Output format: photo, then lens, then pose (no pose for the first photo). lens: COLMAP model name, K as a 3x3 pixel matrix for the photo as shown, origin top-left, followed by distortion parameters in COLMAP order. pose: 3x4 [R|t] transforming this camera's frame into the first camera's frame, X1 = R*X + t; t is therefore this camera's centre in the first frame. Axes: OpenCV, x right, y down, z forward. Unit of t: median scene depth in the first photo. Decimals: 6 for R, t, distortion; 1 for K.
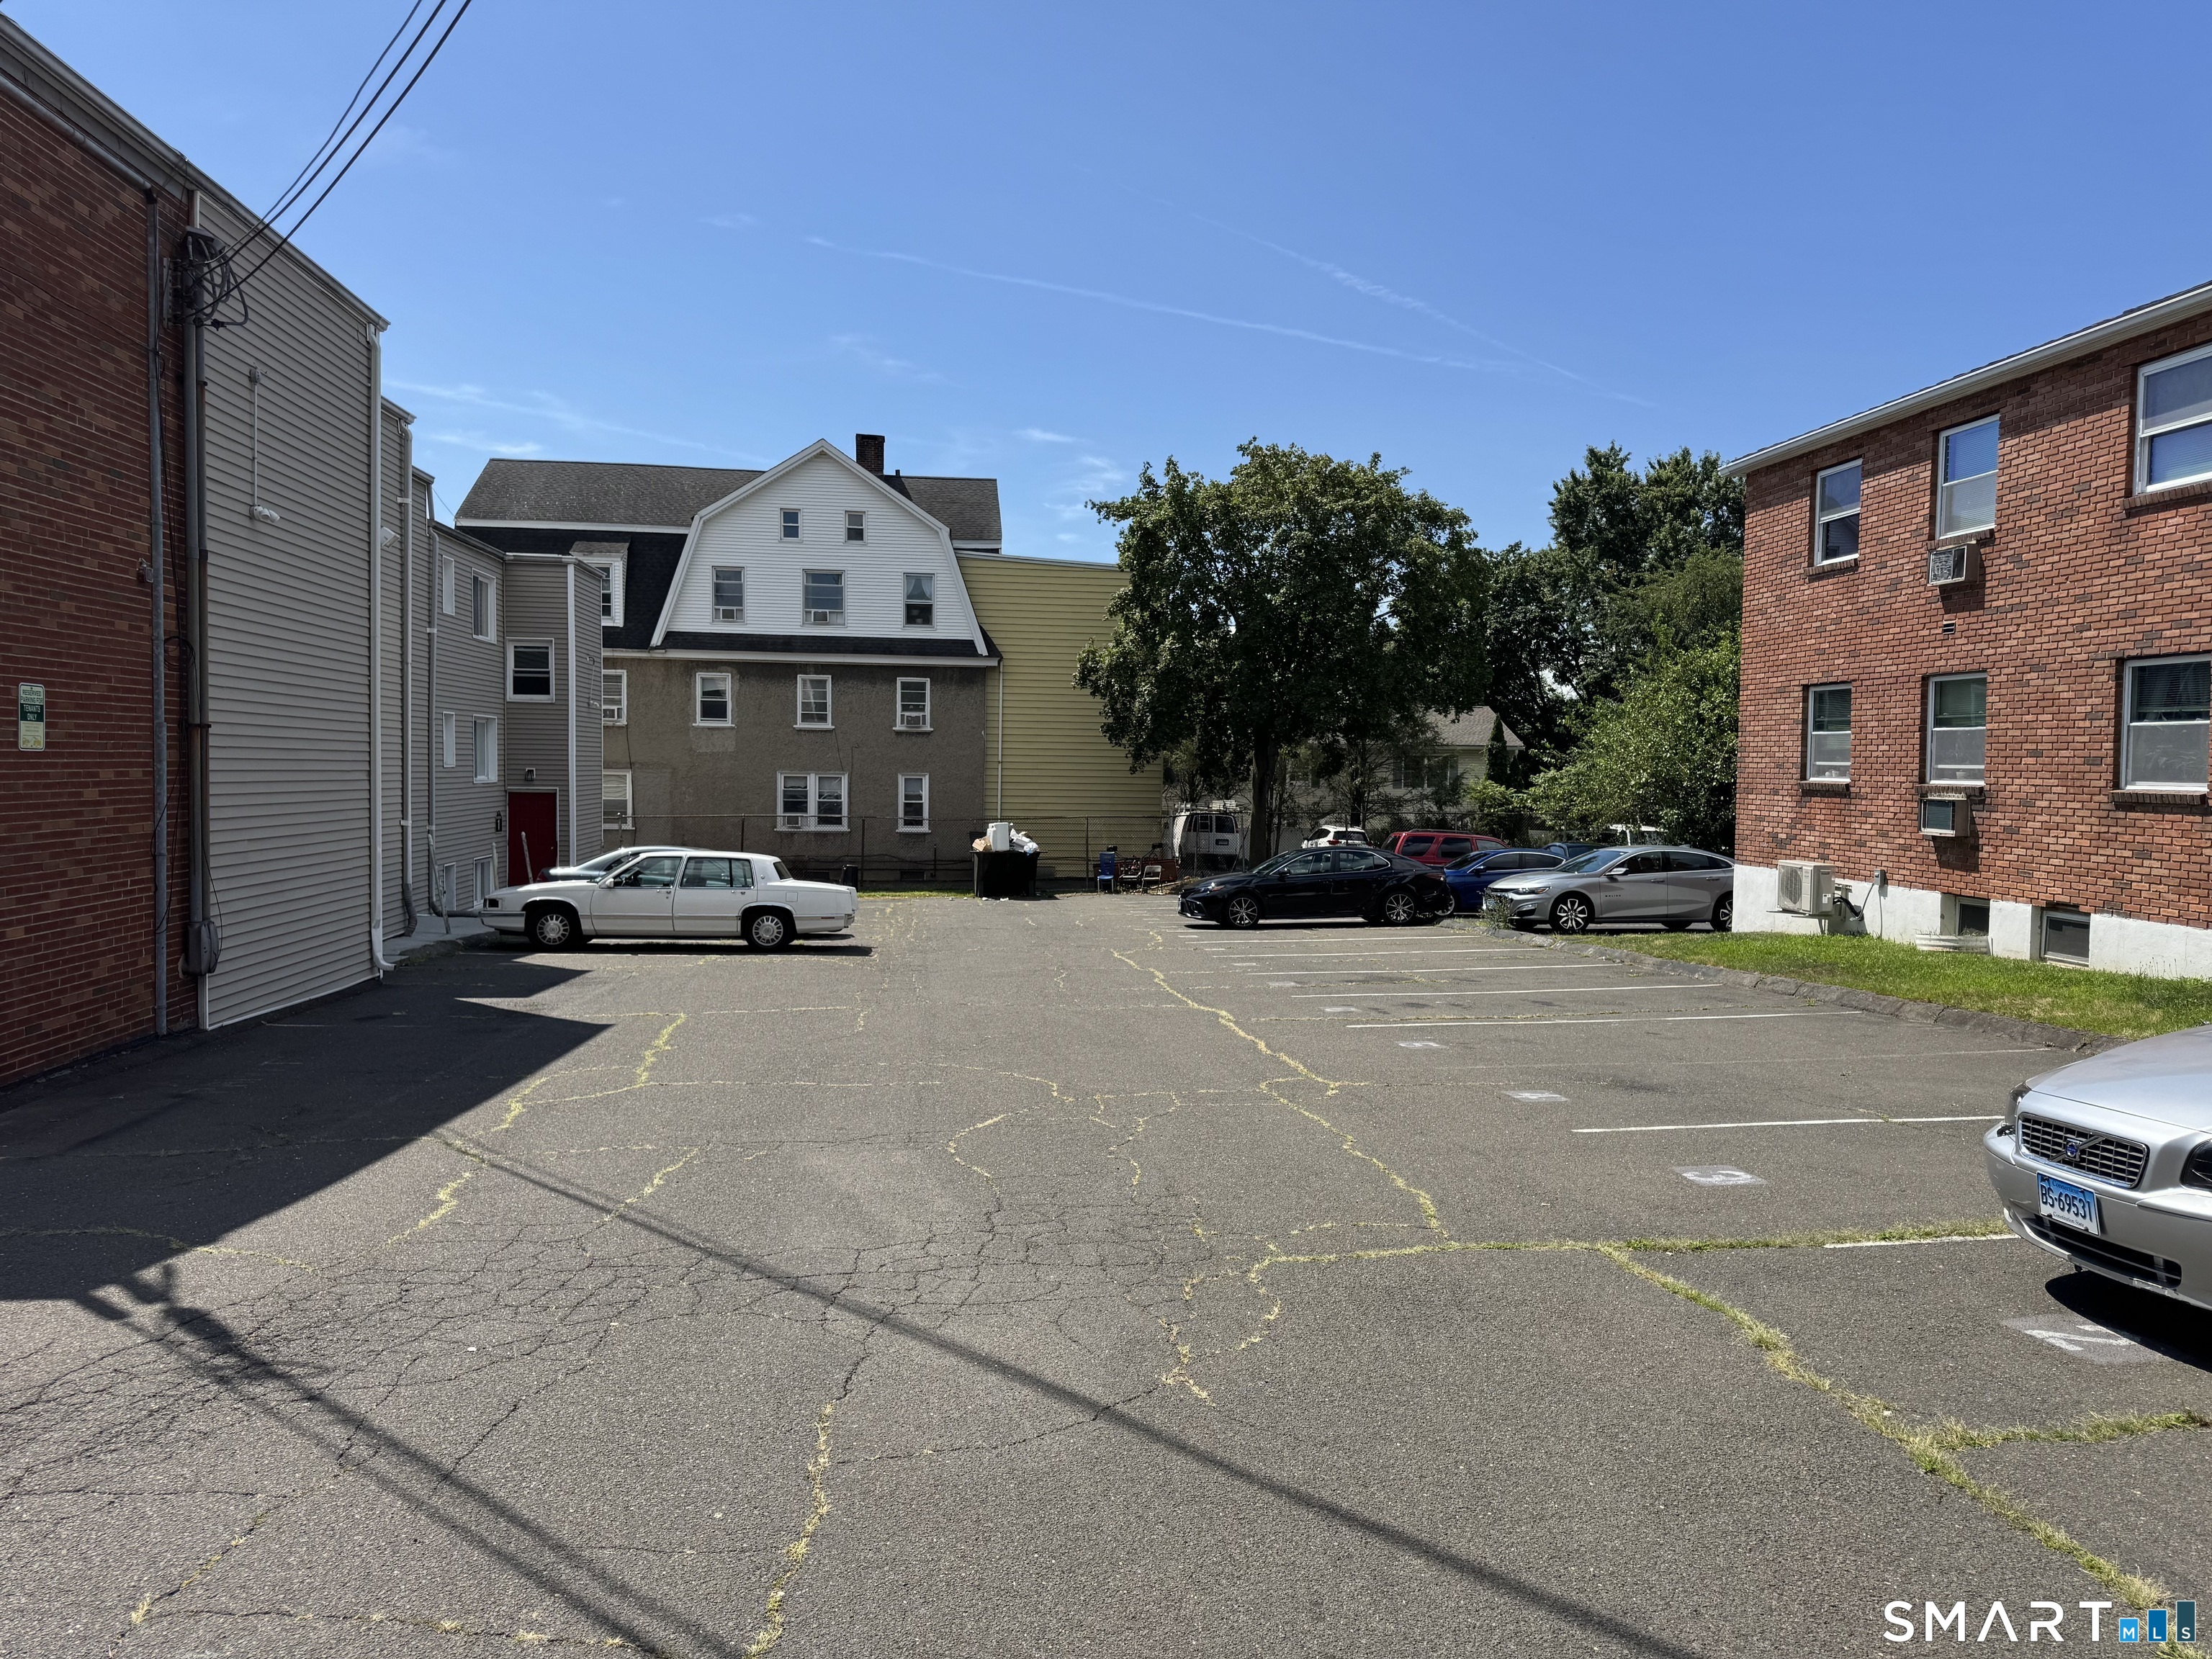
lens RADIAL K [[1545.2, 0, 1106.0], [0, 1545.2, 829.5], [0, 0, 1]] dist [-0.000453, -0.000598]
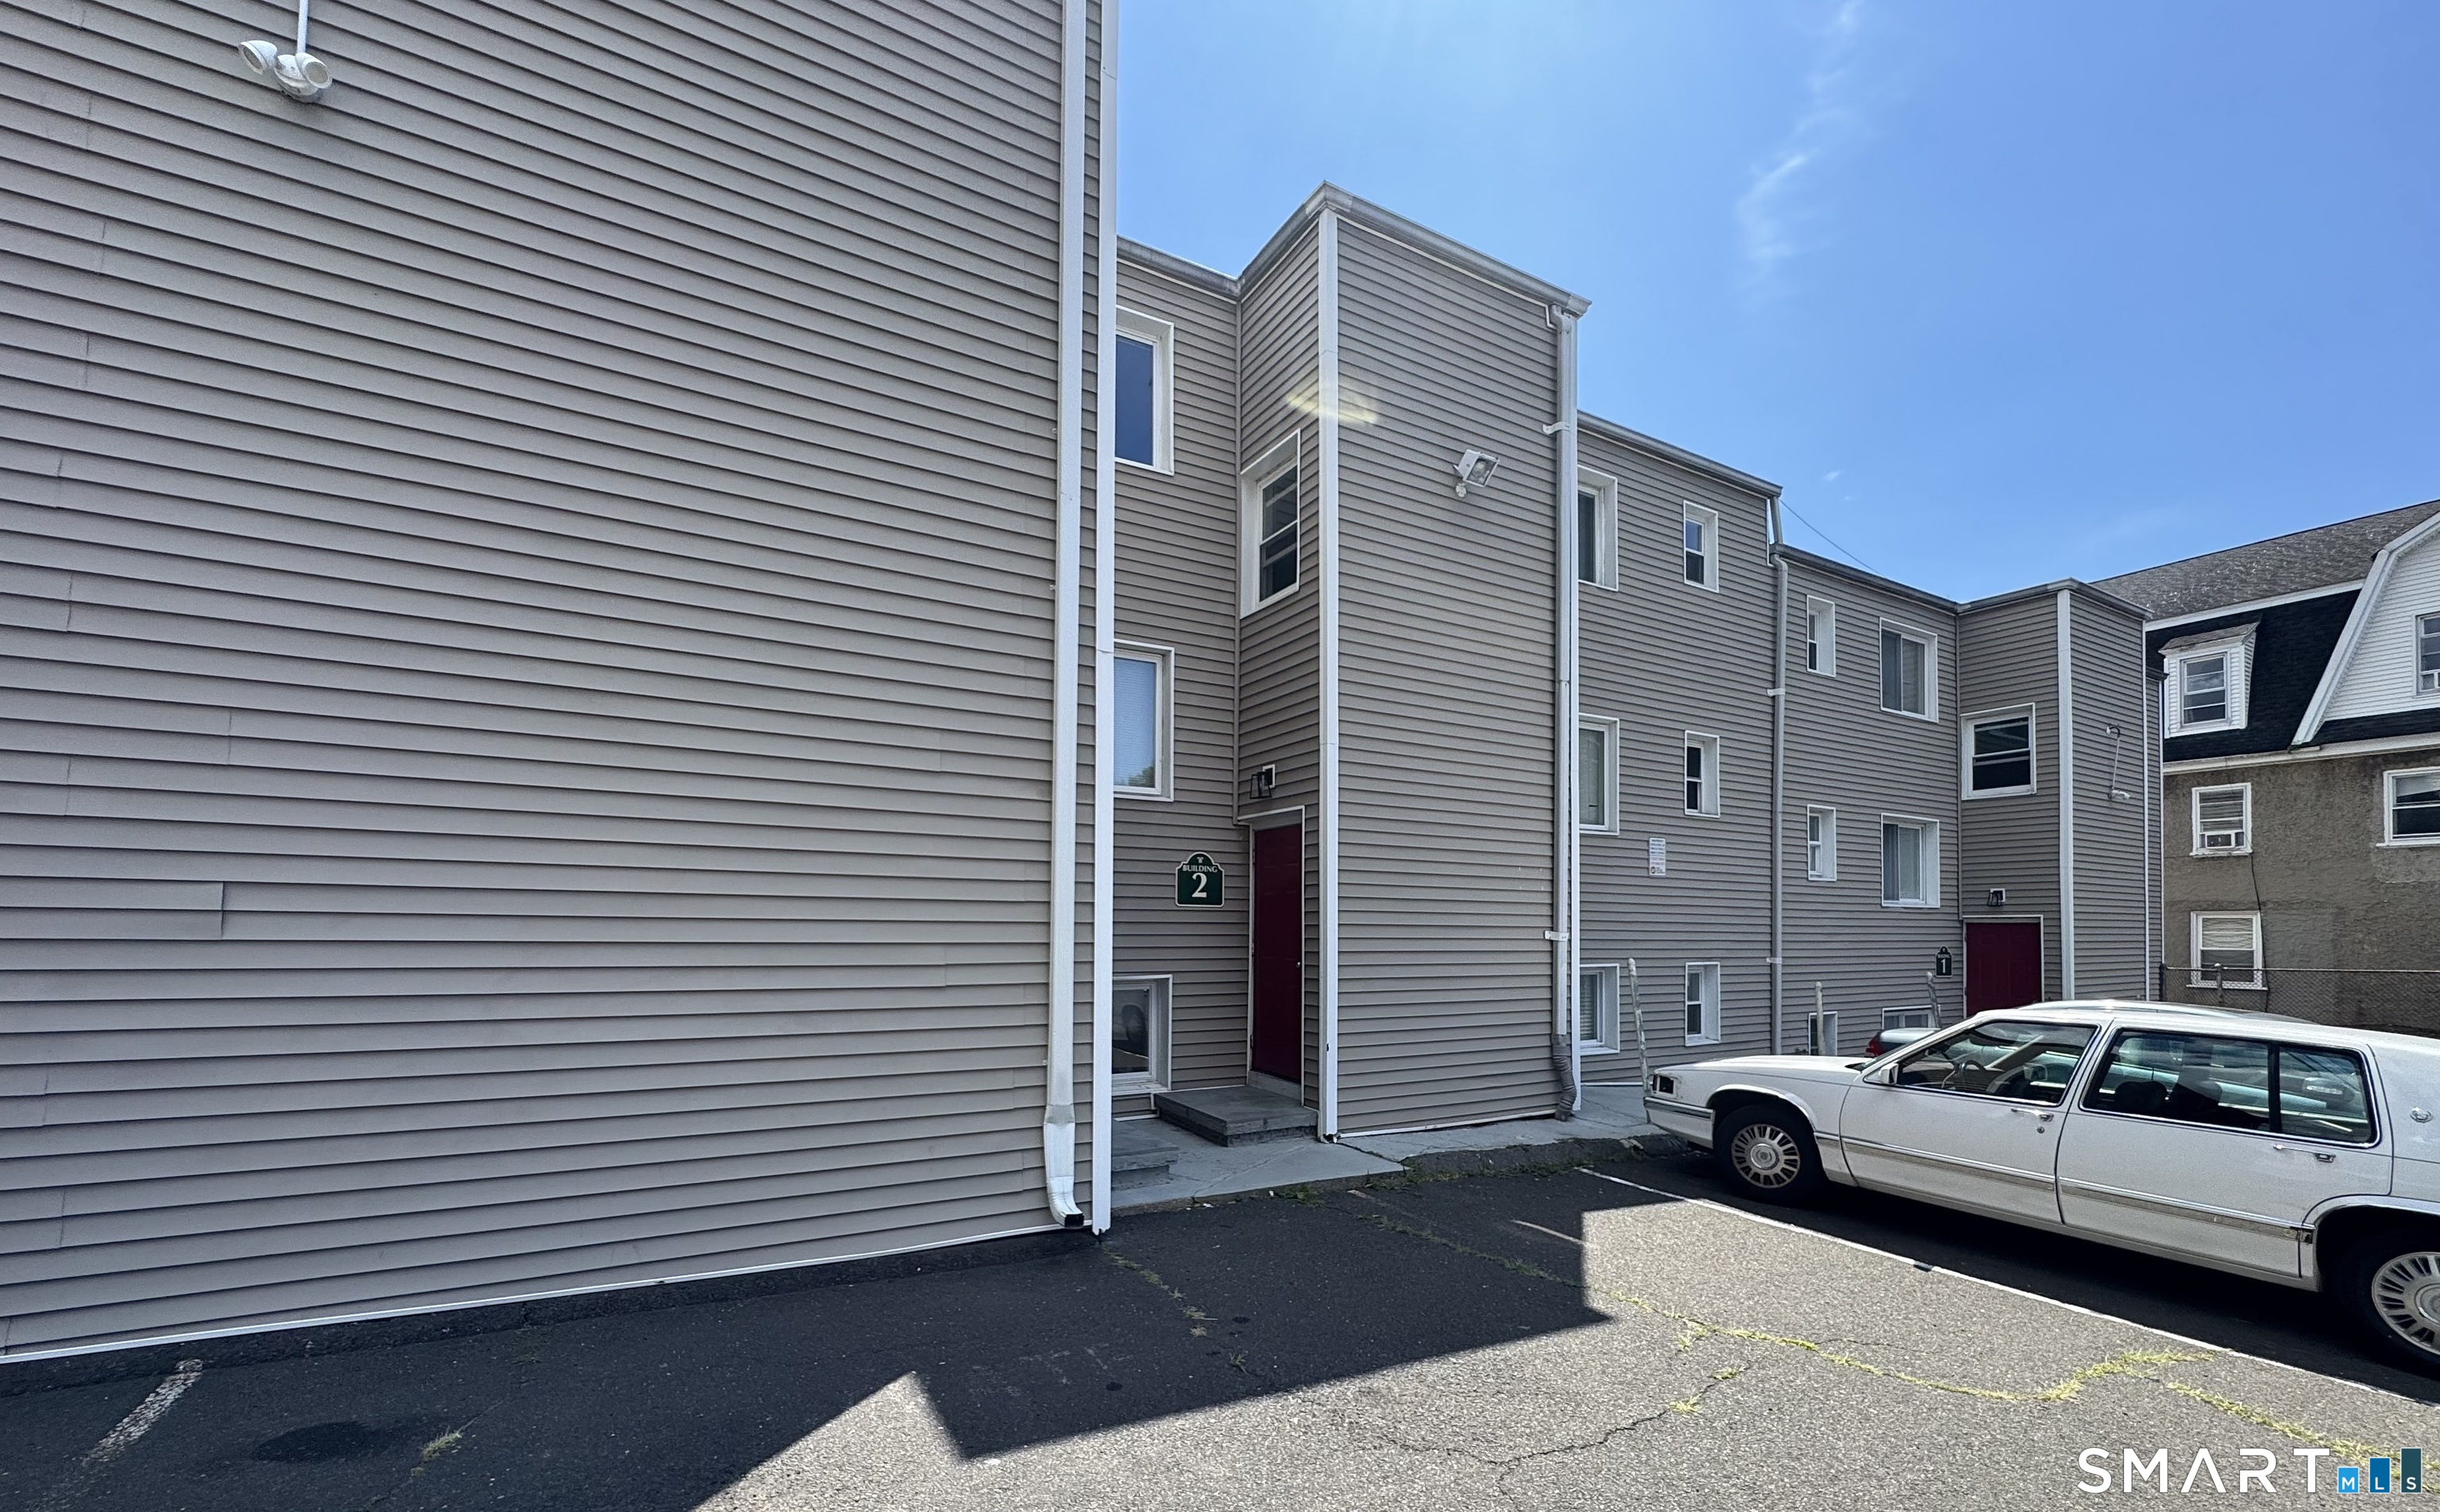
lens RADIAL K [[976.5, 0, 1222.4], [0, 976.5, 917.8], [0, 0, 1]] dist [-0.009581, -0.000063]
pose [[0.389322, -0.022104, -0.920836, -0.097291], [-0.040421, 0.998339, -0.041054, 0.006717], [0.920214, 0.053204, 0.387782, 0.492487]]
